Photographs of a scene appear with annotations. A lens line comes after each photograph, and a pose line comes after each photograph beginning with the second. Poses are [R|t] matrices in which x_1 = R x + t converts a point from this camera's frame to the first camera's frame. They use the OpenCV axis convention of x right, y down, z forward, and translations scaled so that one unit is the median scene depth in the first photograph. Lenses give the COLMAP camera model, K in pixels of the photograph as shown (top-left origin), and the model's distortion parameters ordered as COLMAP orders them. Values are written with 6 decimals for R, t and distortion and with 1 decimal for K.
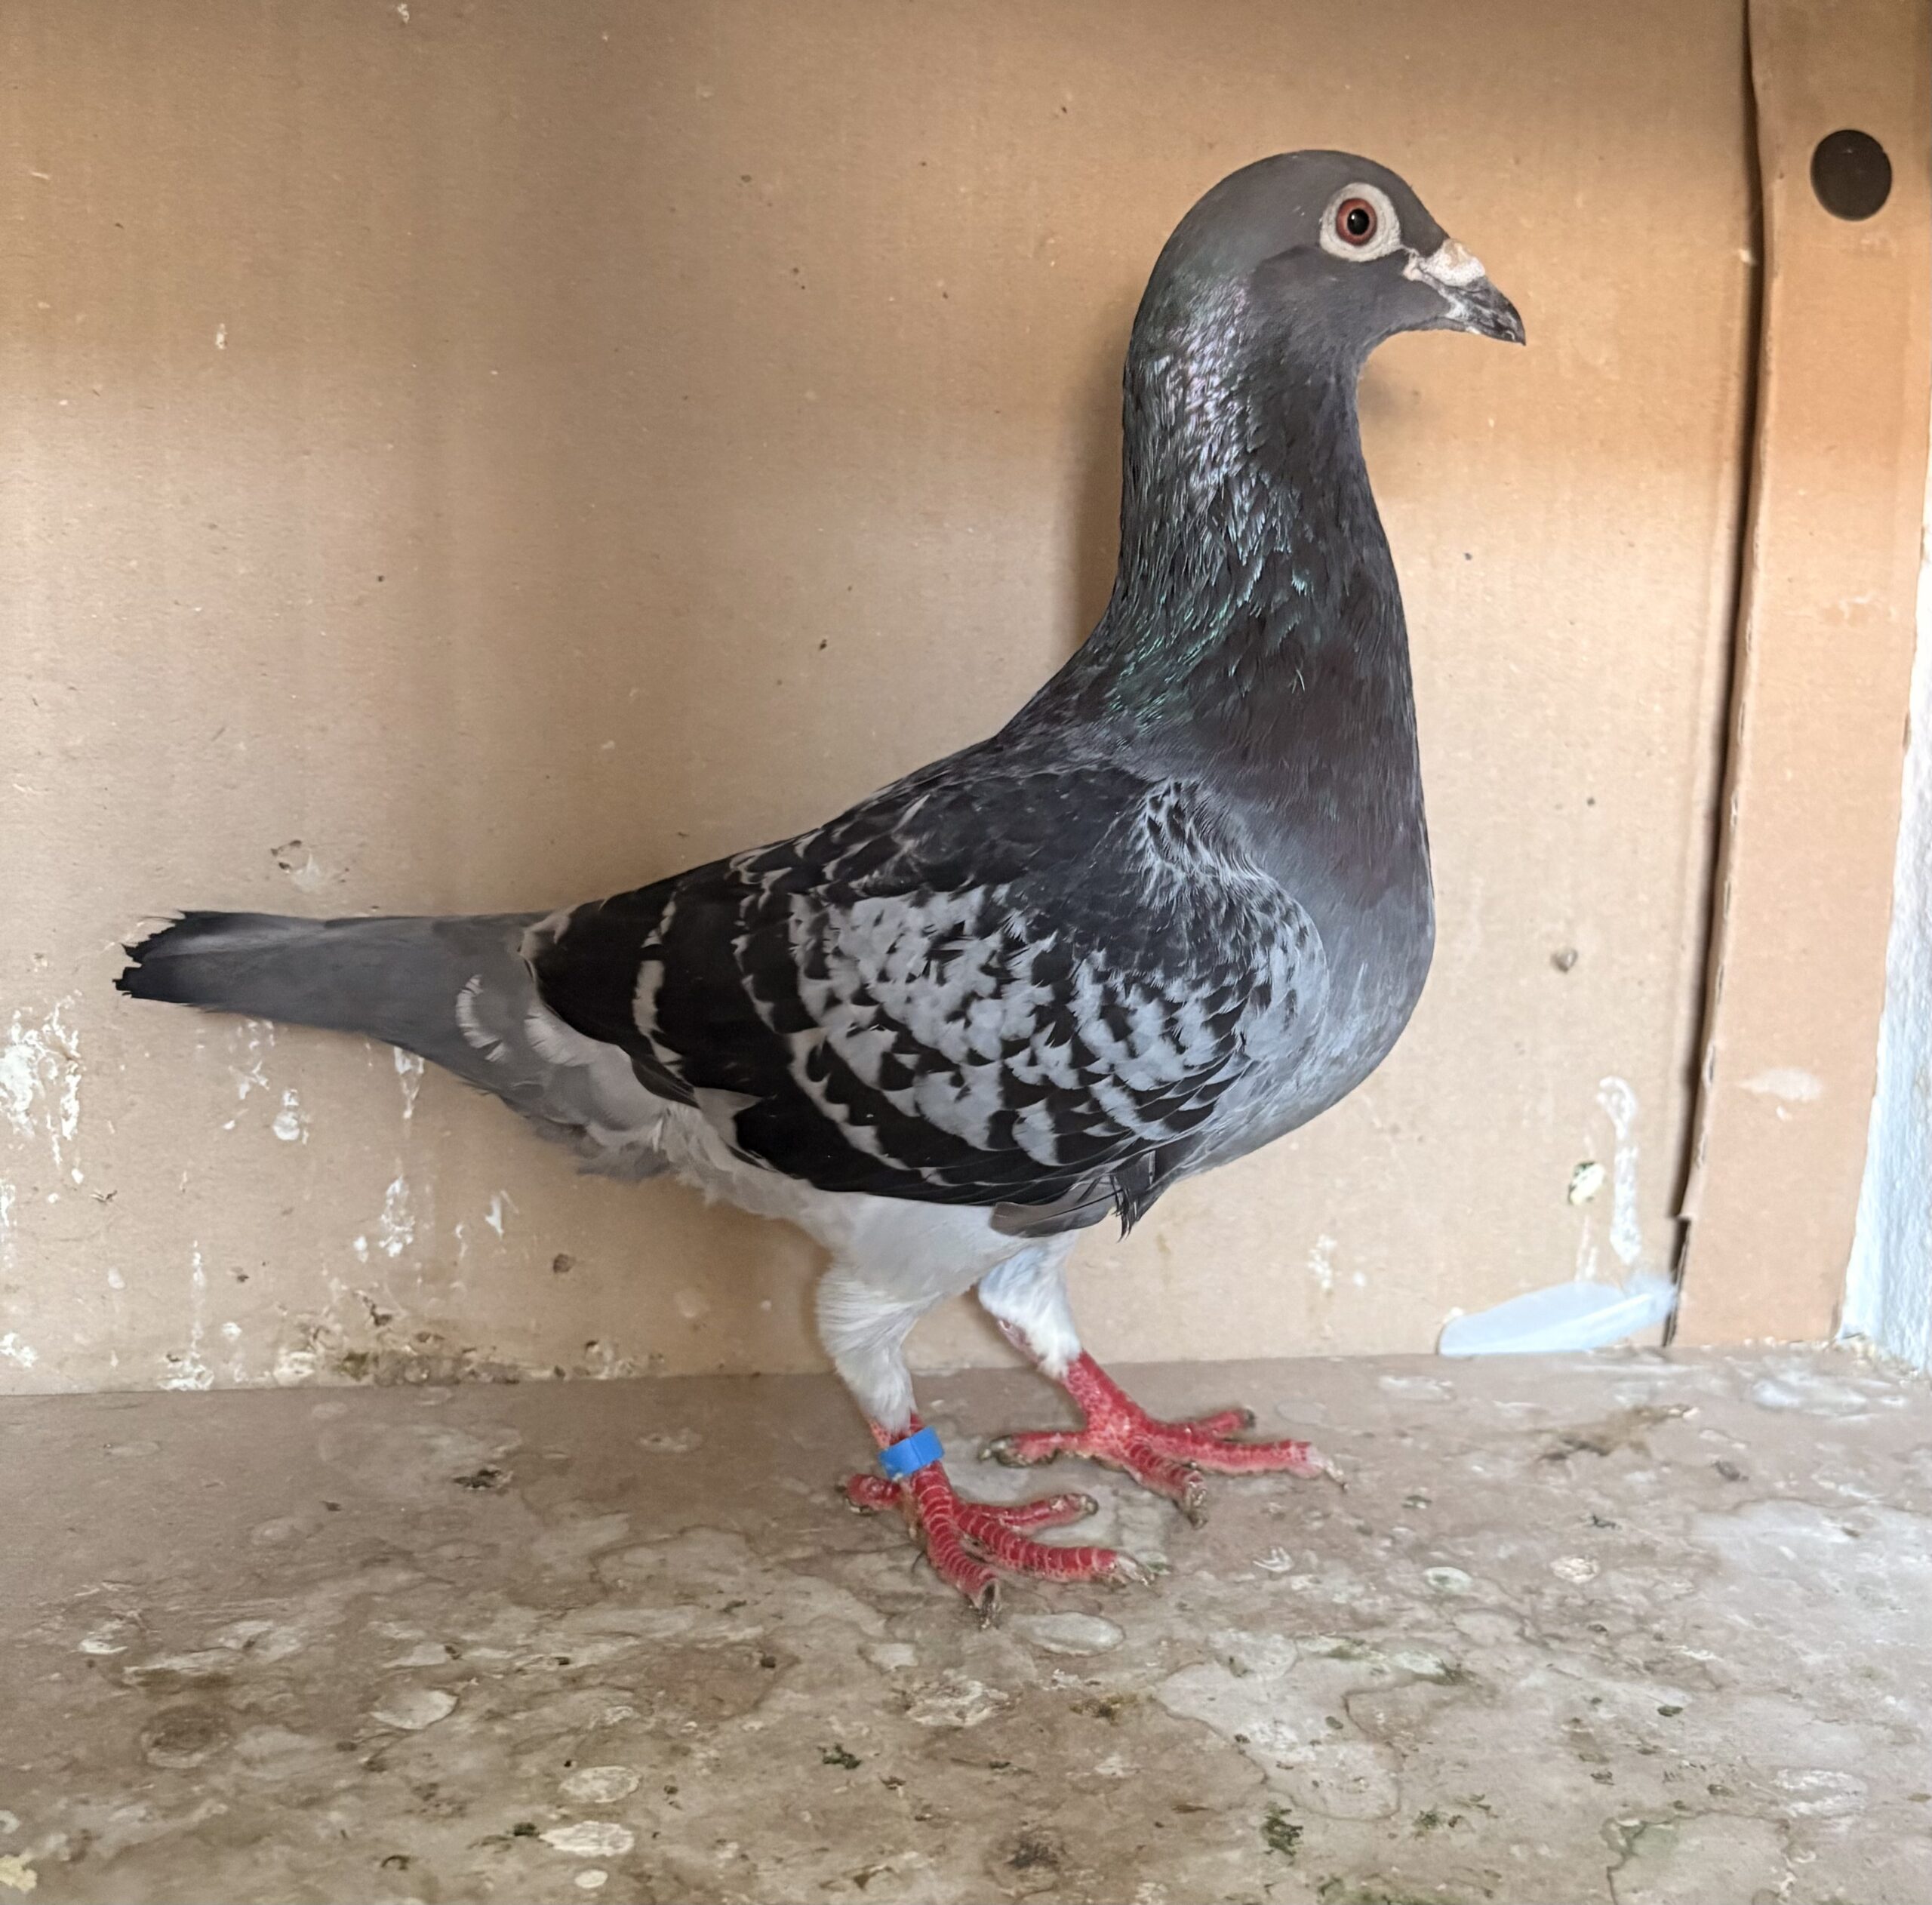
lens RADIAL K [[2462.8, 0, 1160.3], [0, 2462.8, 849.0], [0, 0, 1]] dist [-0.008166, 0.000000]
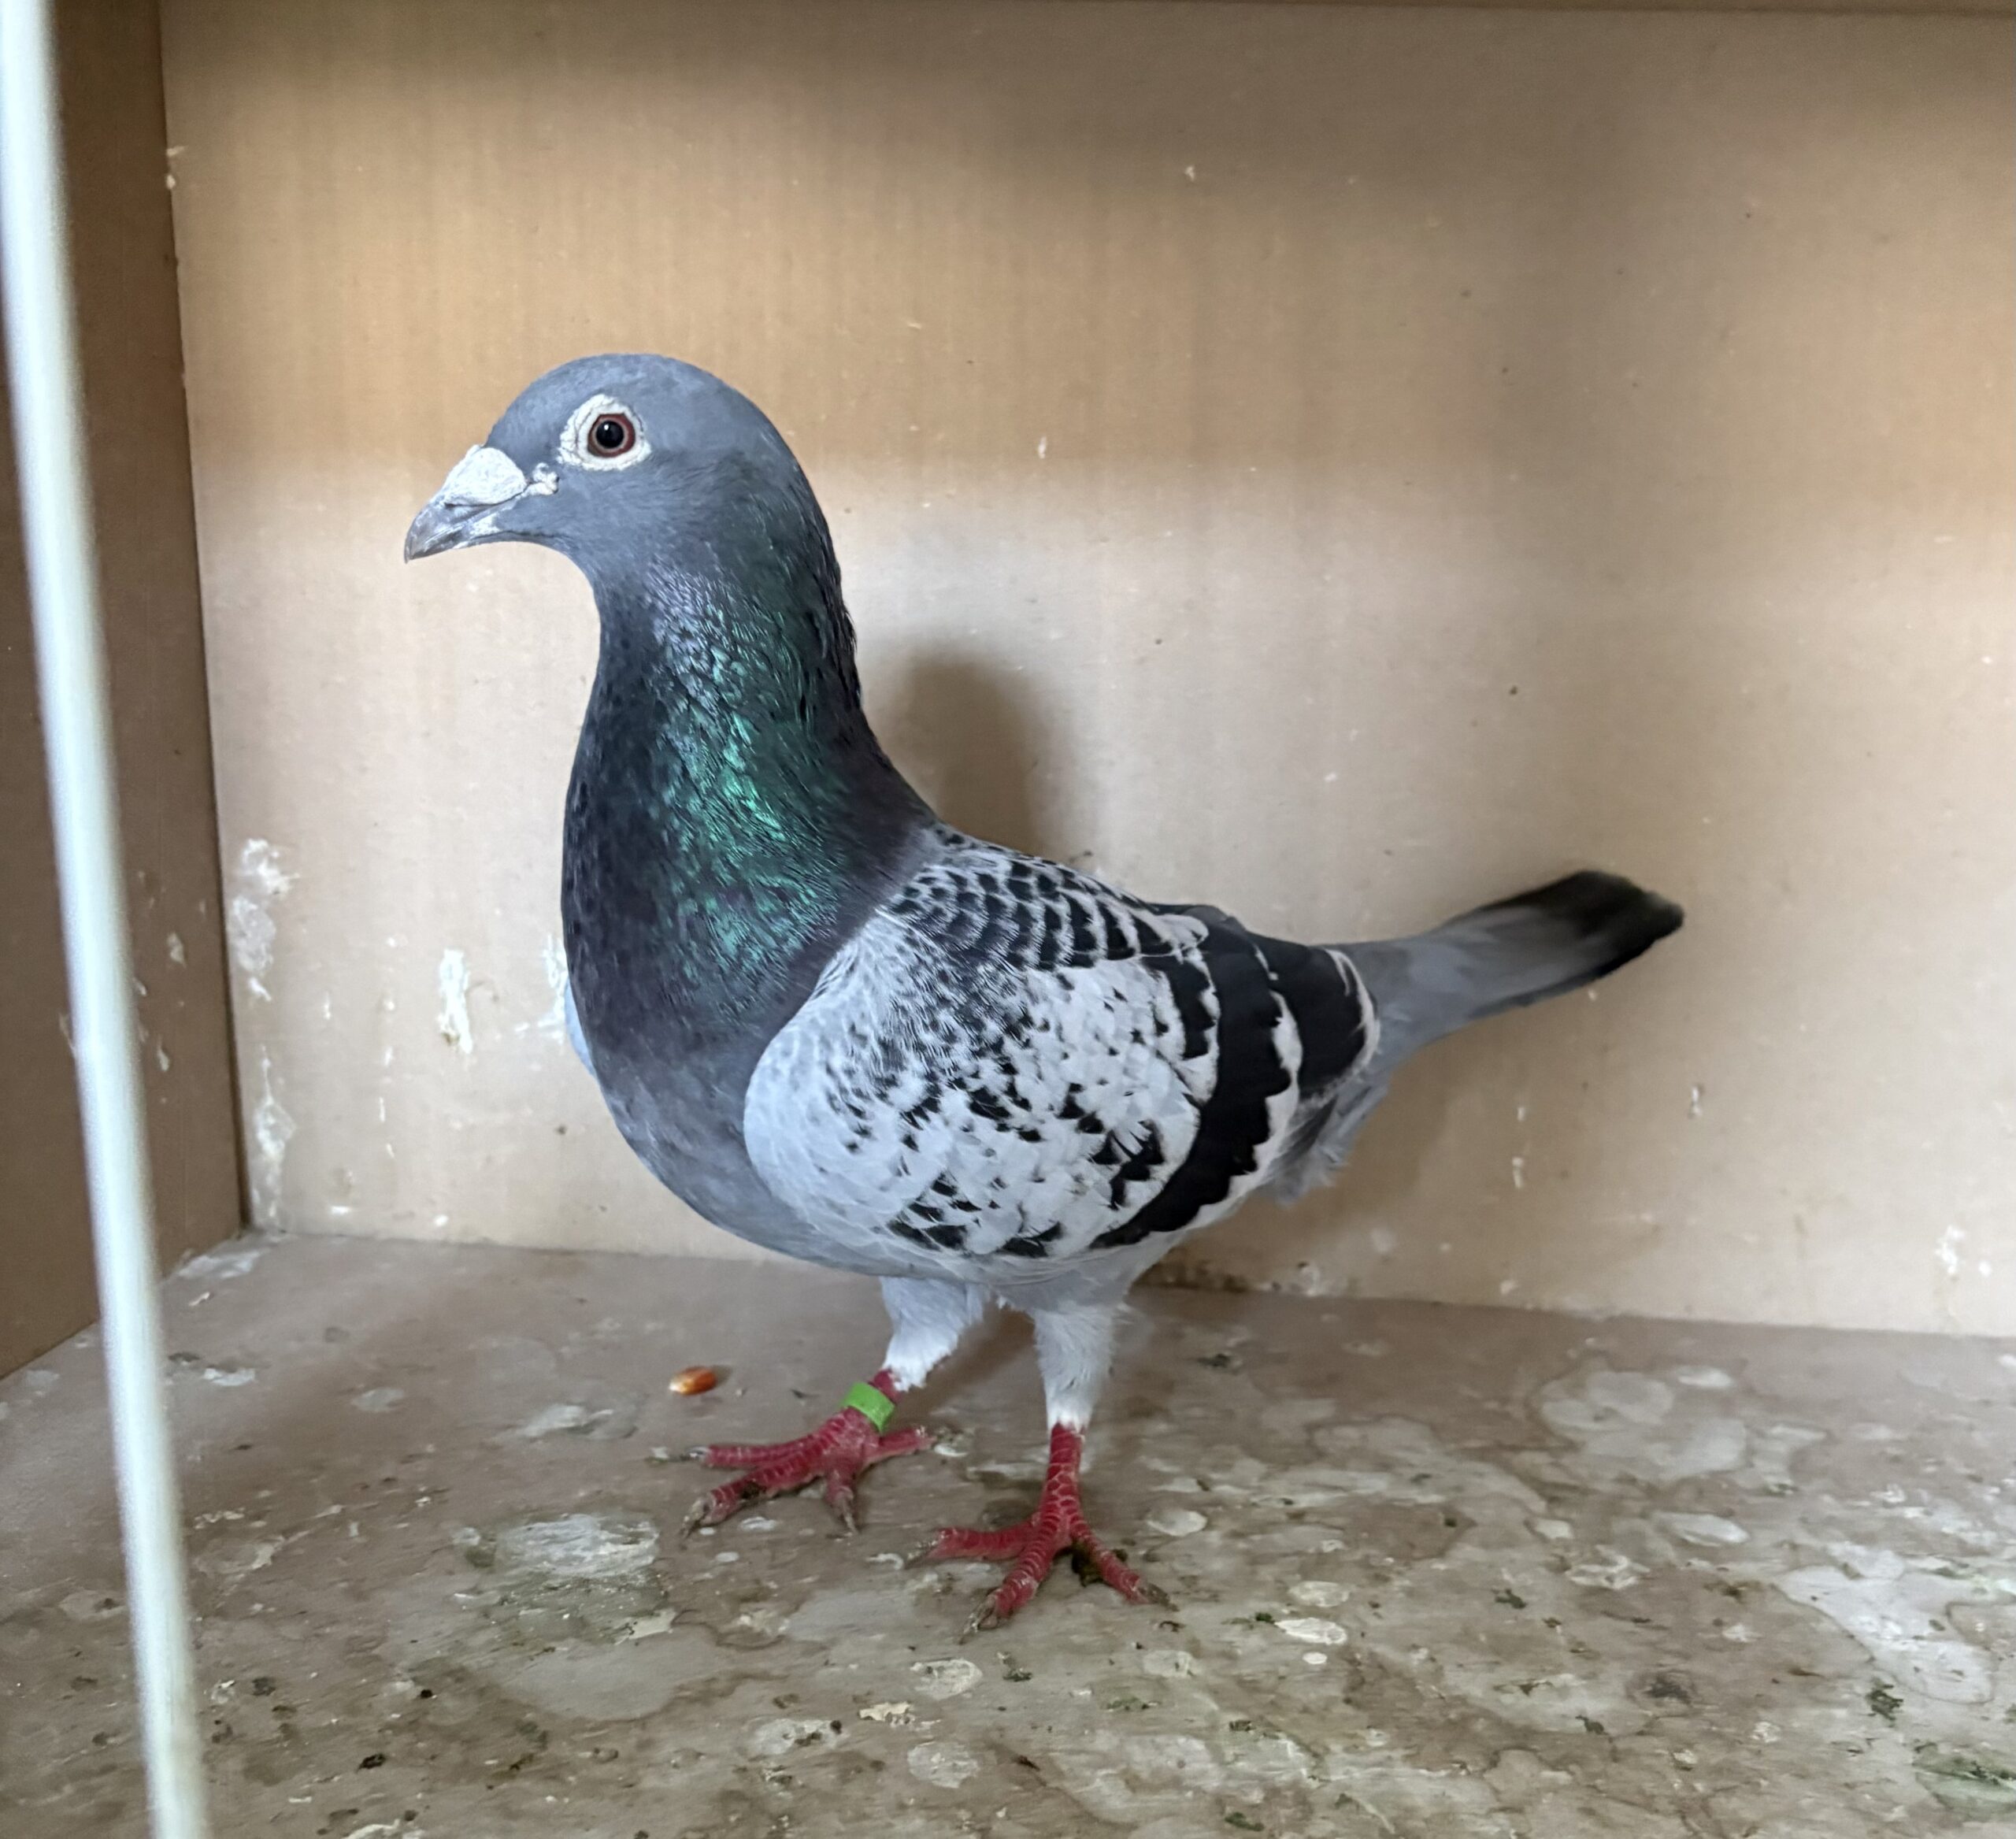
lens RADIAL K [[2271.1, 0, 1043.2], [0, 2271.1, 1002.6], [0, 0, 1]] dist [-0.007551, 0.000000]
pose [[0.947485, 0.041845, -0.317051, -0.001956], [-0.023008, 0.997753, 0.062928, 0.002020], [0.318971, -0.052329, 0.946319, -0.111695]]
